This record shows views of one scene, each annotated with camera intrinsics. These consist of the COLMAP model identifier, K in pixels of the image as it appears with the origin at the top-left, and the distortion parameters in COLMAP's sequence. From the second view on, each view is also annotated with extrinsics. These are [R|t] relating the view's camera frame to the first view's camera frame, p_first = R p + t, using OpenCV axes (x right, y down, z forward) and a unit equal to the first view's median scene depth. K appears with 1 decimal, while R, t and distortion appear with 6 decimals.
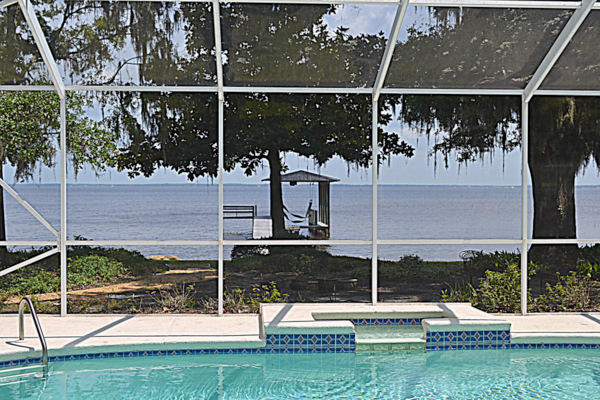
lens RADIAL K [[824.1, 0, 300.0], [0, 824.1, 200.0], [0, 0, 1]] dist [-0.002127, -0.000629]
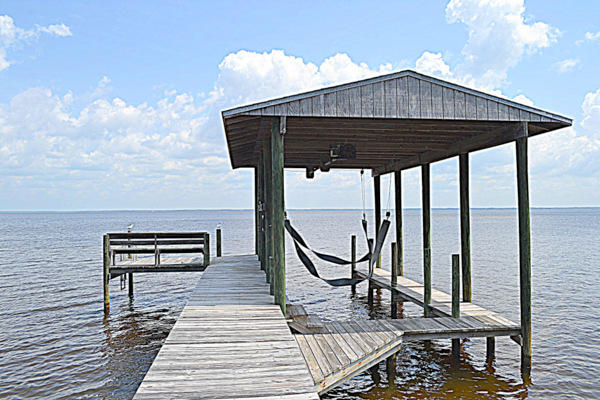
lens RADIAL K [[483.9, 0, 300.0], [0, 483.9, 200.0], [0, 0, 1]] dist [-0.067413, 0.002722]
pose [[0.997671, -0.003404, 0.068124, -0.035207], [0.005781, 0.999380, -0.034727, 0.001259], [-0.067963, 0.035040, 0.997072, 0.877753]]
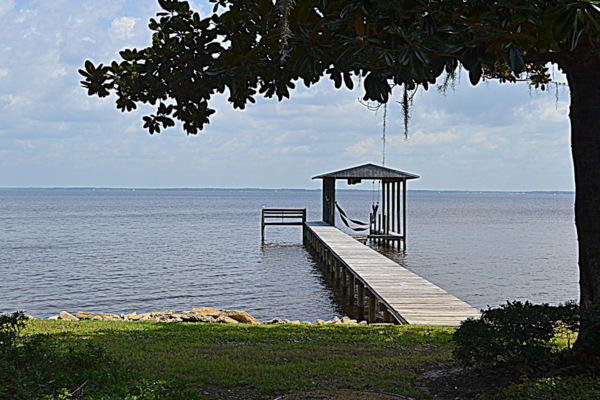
lens RADIAL K [[797.5, 0, 300.0], [0, 797.5, 200.0], [0, 0, 1]] dist [-0.006470, -0.005943]
pose [[0.999812, 0.006849, -0.018126, -0.050582], [-0.006955, 0.999959, -0.005826, 0.002997], [0.018086, 0.005951, 0.999819, 0.246787]]
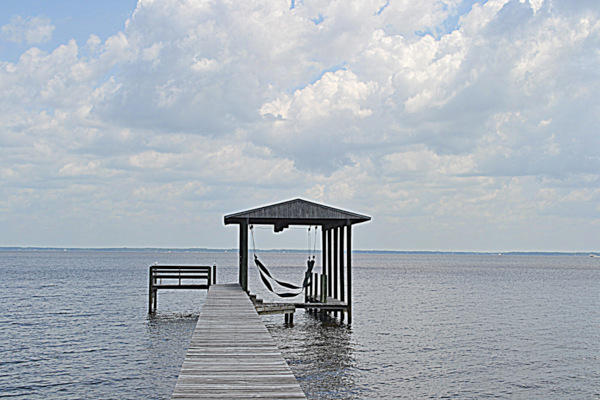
lens RADIAL K [[883.9, 0, 300.0], [0, 883.9, 200.0], [0, 0, 1]] dist [-0.024514, -0.015207]
pose [[0.999377, 0.011443, 0.033395, -0.017051], [-0.008877, 0.997068, -0.075999, 0.008074], [-0.034167, 0.075656, 0.996548, 0.428297]]
